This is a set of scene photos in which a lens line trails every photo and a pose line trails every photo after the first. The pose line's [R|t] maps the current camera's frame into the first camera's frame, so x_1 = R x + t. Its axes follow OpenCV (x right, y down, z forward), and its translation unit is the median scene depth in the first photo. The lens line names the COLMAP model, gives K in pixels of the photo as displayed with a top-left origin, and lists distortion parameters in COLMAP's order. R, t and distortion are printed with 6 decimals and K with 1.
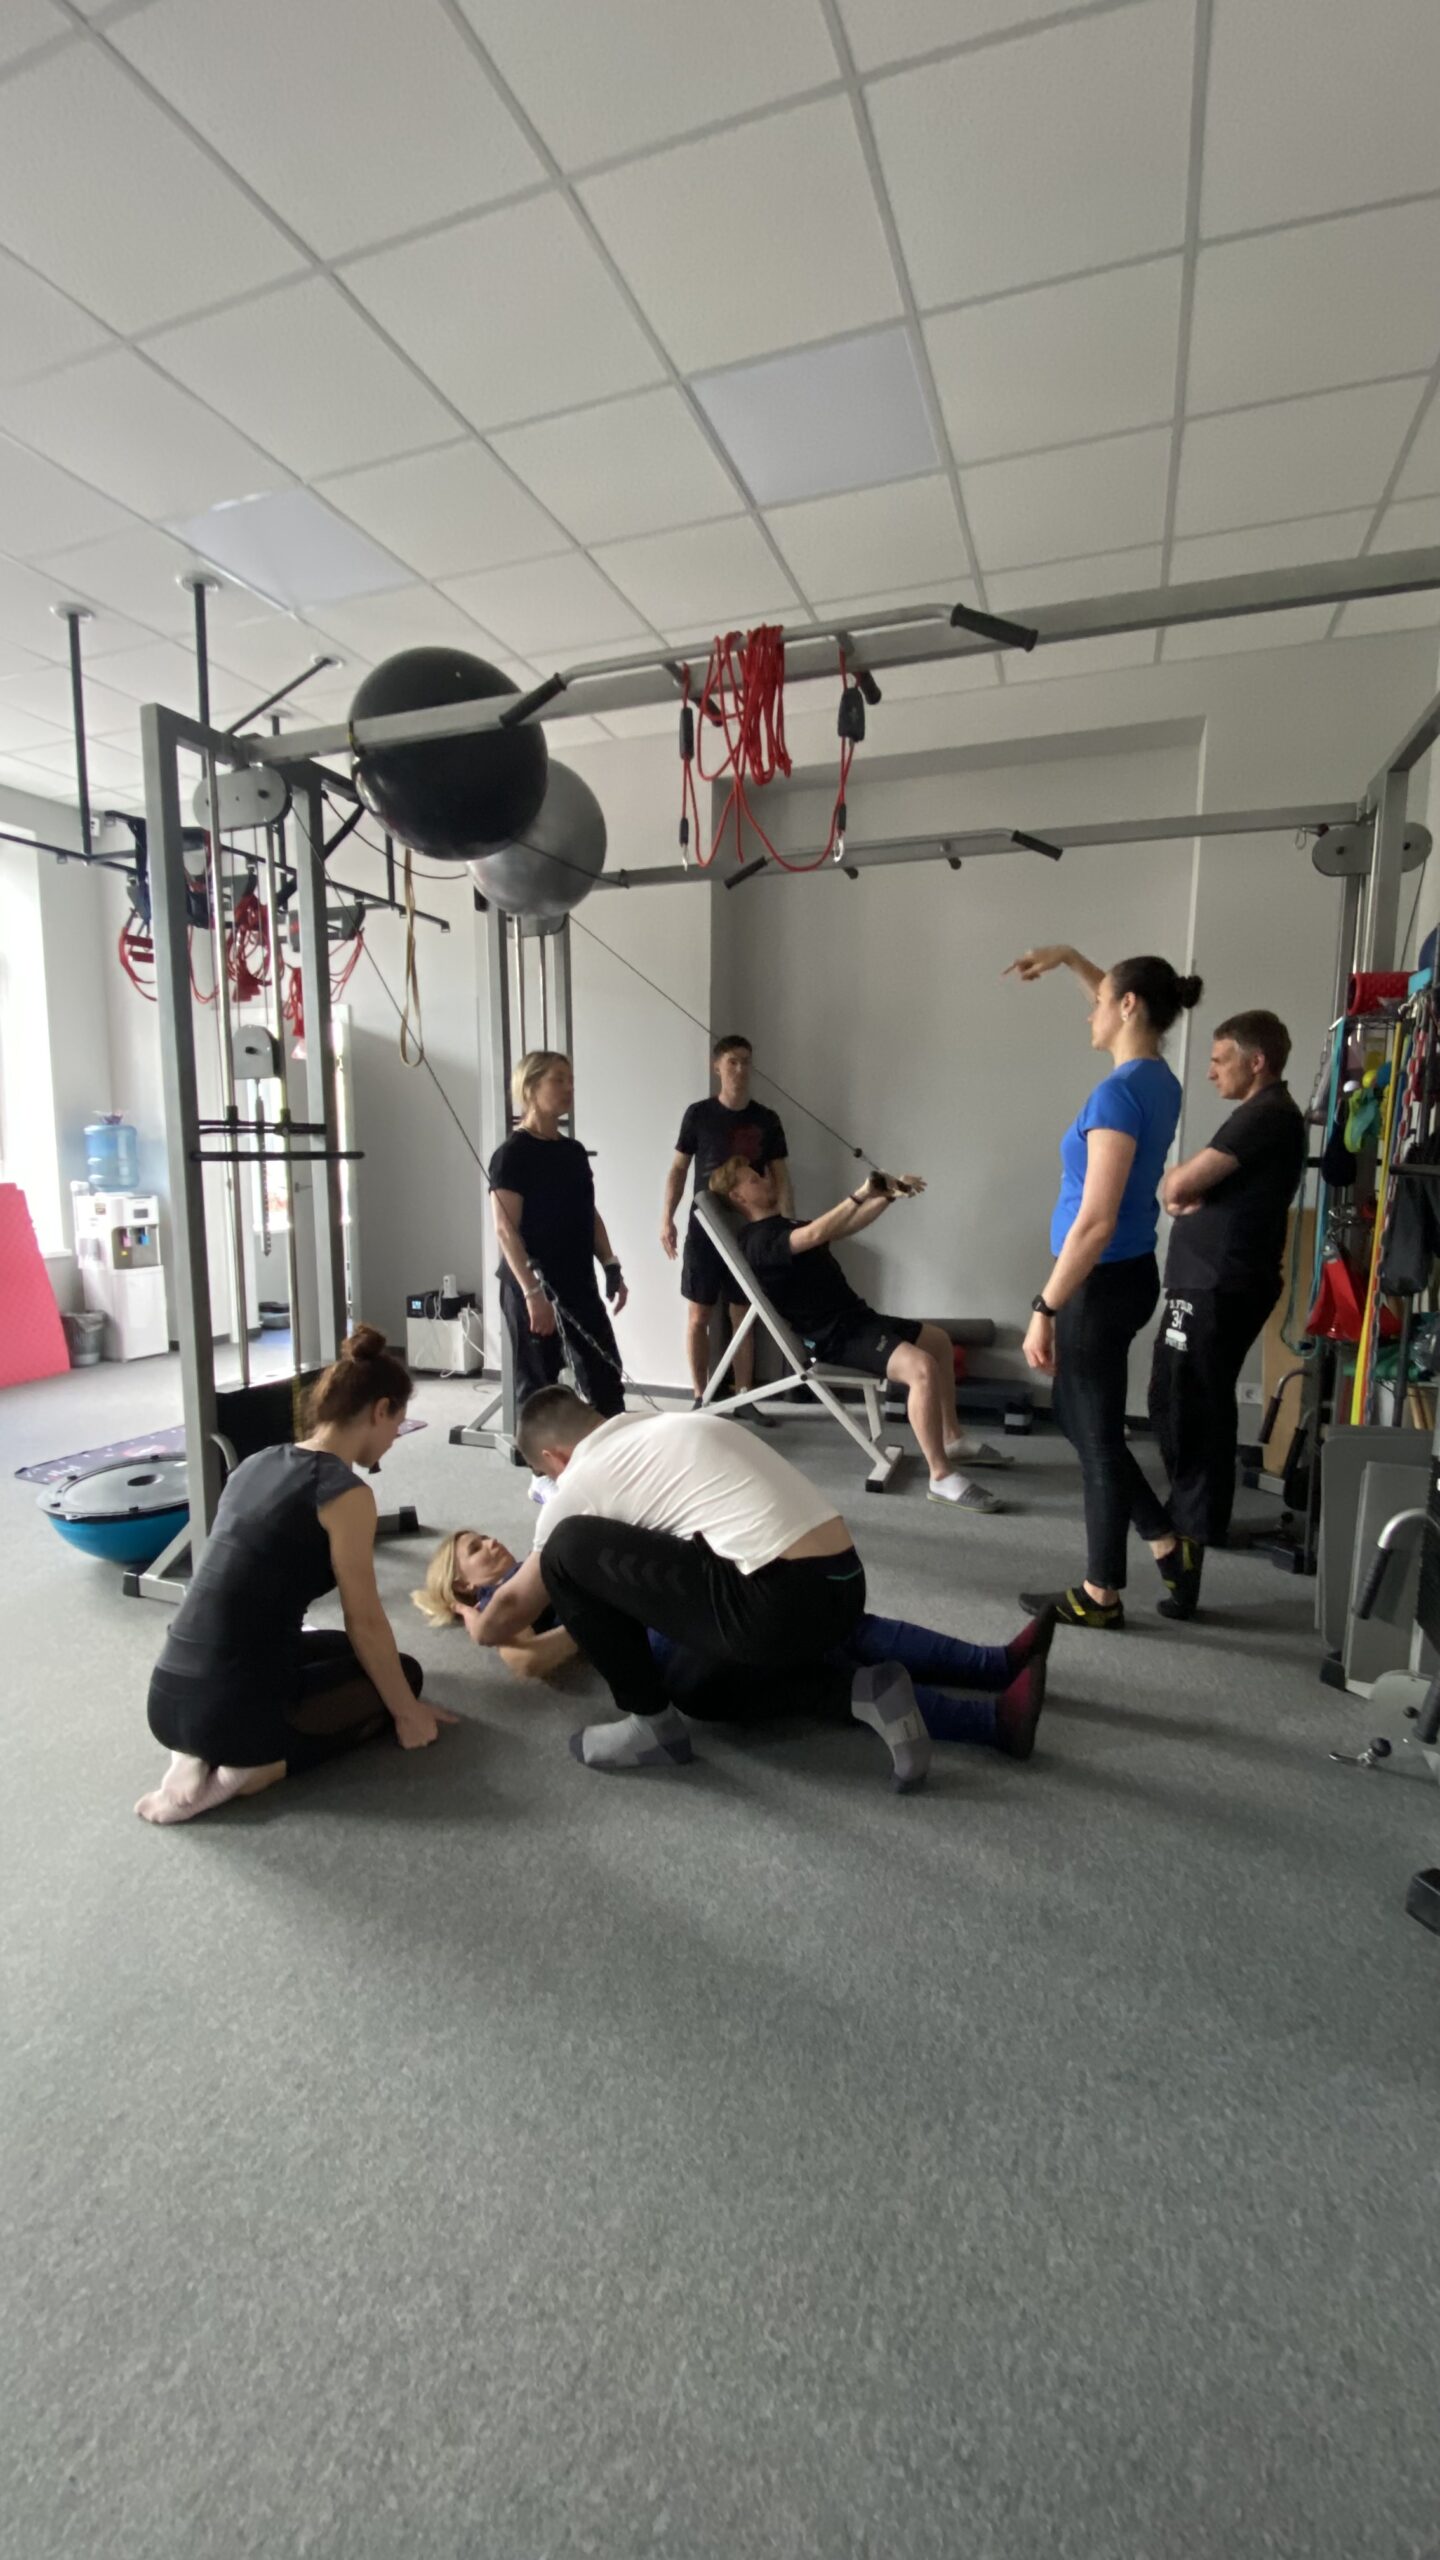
lens RADIAL K [[1045.0, 0, 721.5], [0, 1045.0, 1269.8], [0, 0, 1]] dist [0.014122, -0.017499]
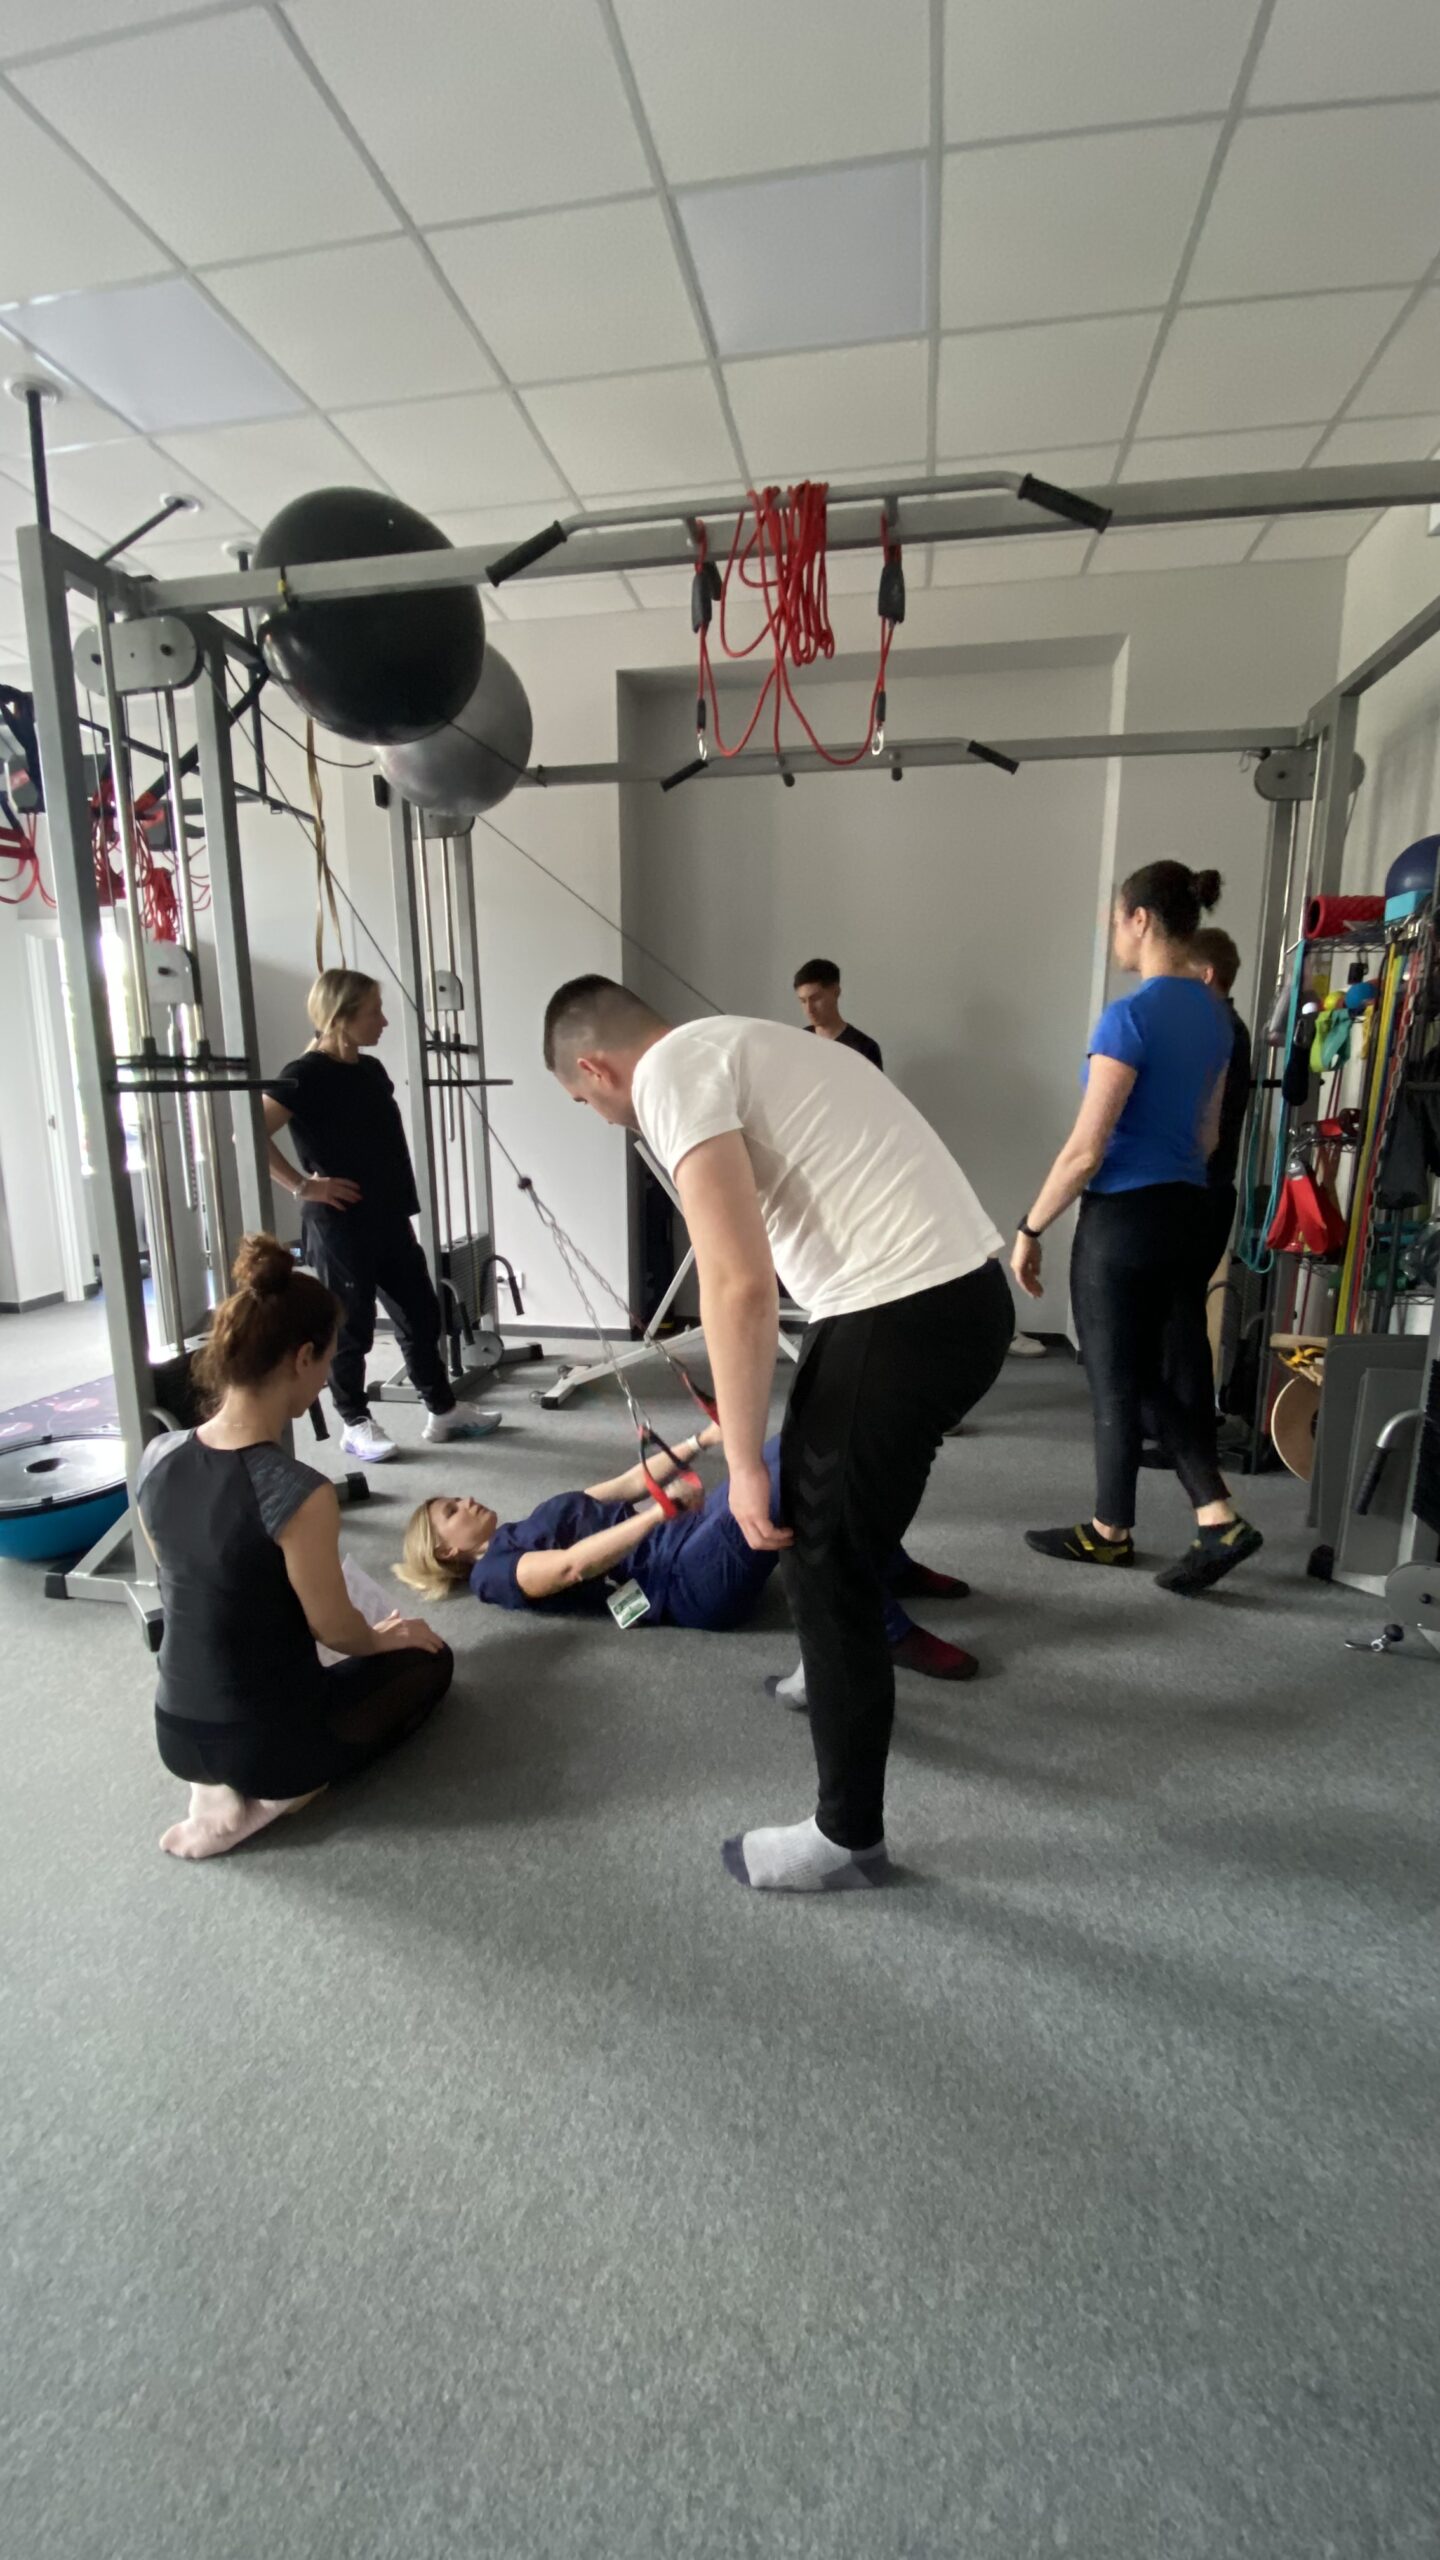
lens RADIAL K [[1045.0, 0, 721.5], [0, 1045.0, 1269.8], [0, 0, 1]] dist [0.014122, -0.017499]
pose [[0.984360, -0.039773, 0.171622, -0.210495], [0.028330, 0.997241, 0.068615, -0.006201], [-0.173877, -0.062680, 0.982771, 0.089138]]
